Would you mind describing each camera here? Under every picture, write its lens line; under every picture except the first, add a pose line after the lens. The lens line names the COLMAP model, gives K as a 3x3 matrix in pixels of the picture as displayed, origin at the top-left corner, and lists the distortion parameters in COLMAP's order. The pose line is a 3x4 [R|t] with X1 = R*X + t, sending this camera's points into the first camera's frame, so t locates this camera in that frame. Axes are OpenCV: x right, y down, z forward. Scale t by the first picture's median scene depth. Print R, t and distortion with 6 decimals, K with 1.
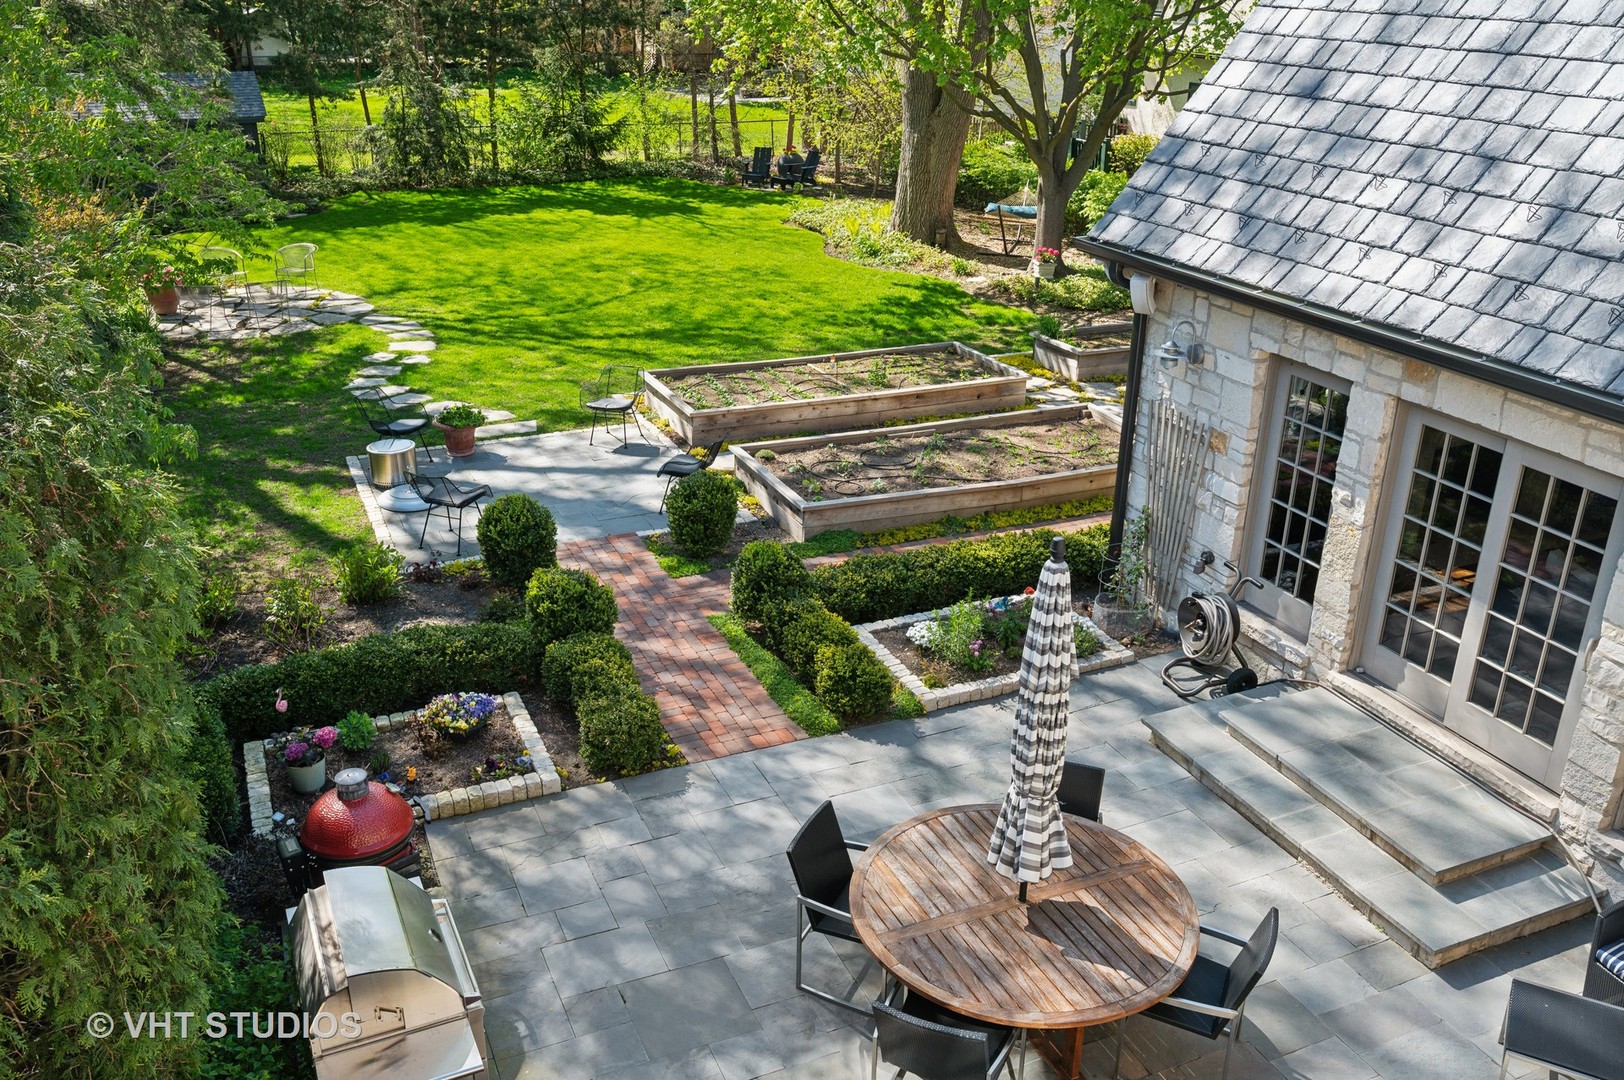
lens RADIAL K [[1366.5, 0, 812.1], [0, 1366.5, 539.8], [0, 0, 1]] dist [-0.013116, -0.002214]
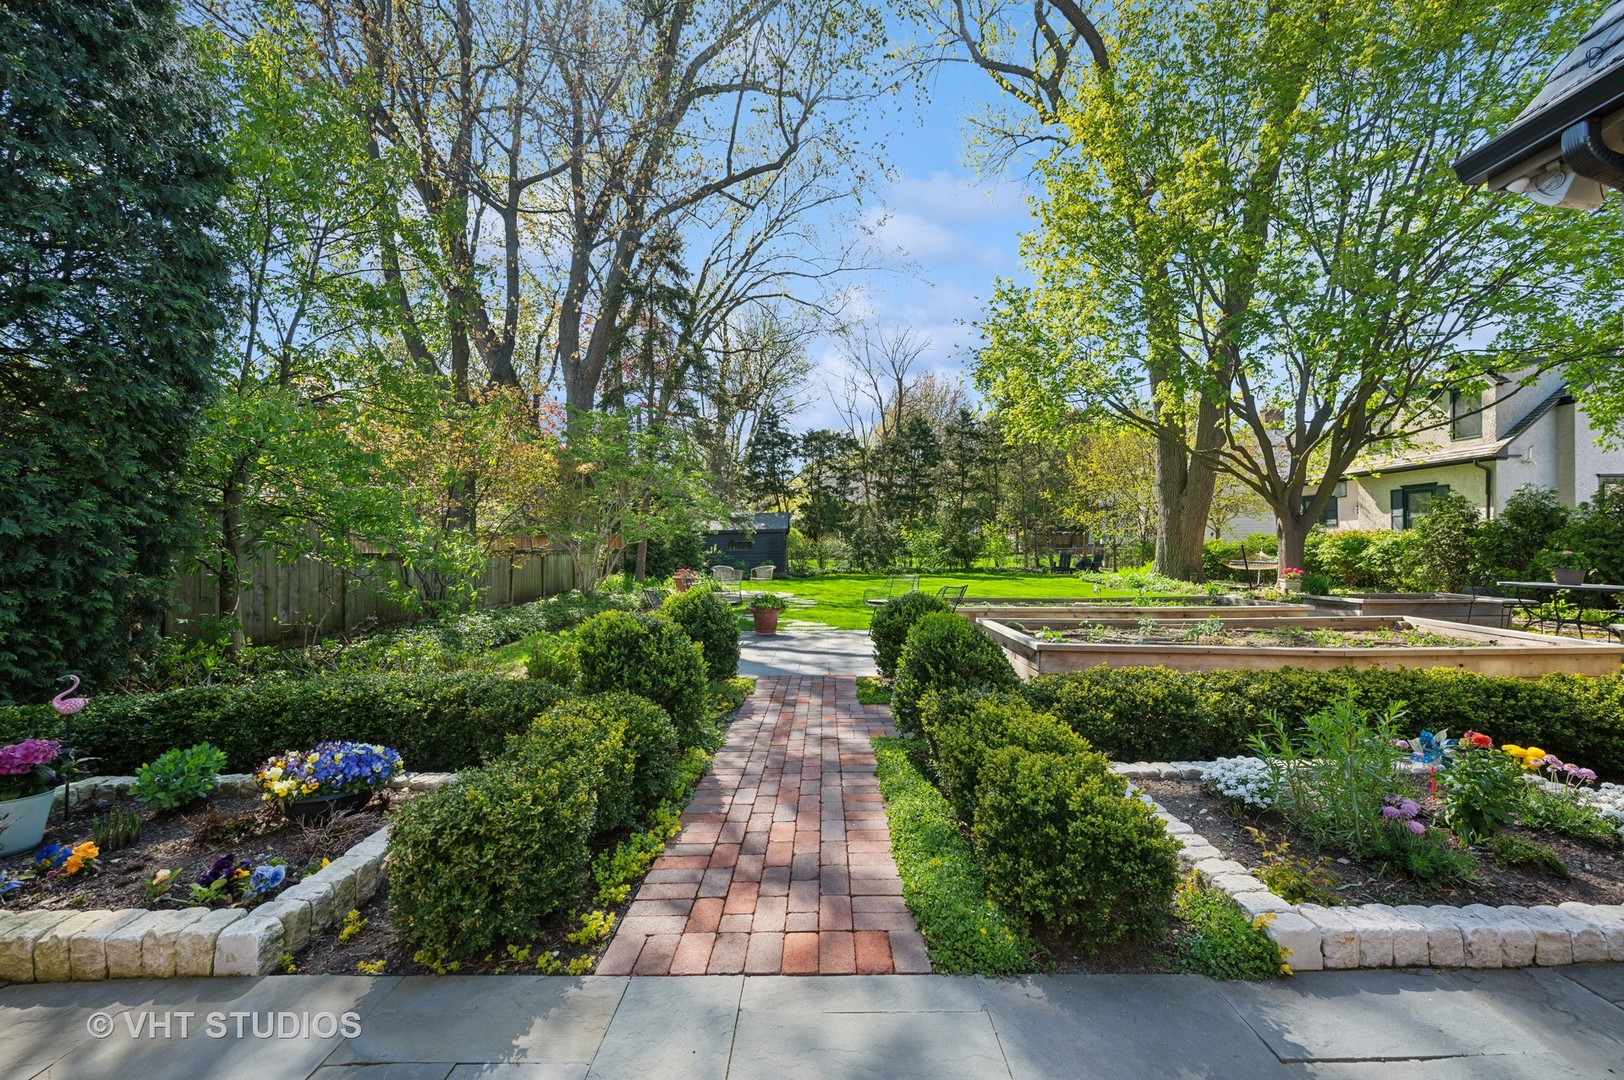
lens RADIAL K [[640.2, 0, 810.2], [0, 640.2, 544.8], [0, 0, 1]] dist [0.000152, -0.000329]
pose [[0.906259, -0.027268, -0.421843, 0.040563], [-0.139669, 0.922559, -0.359690, 0.093869], [0.398983, 0.384890, 0.832269, 0.711832]]
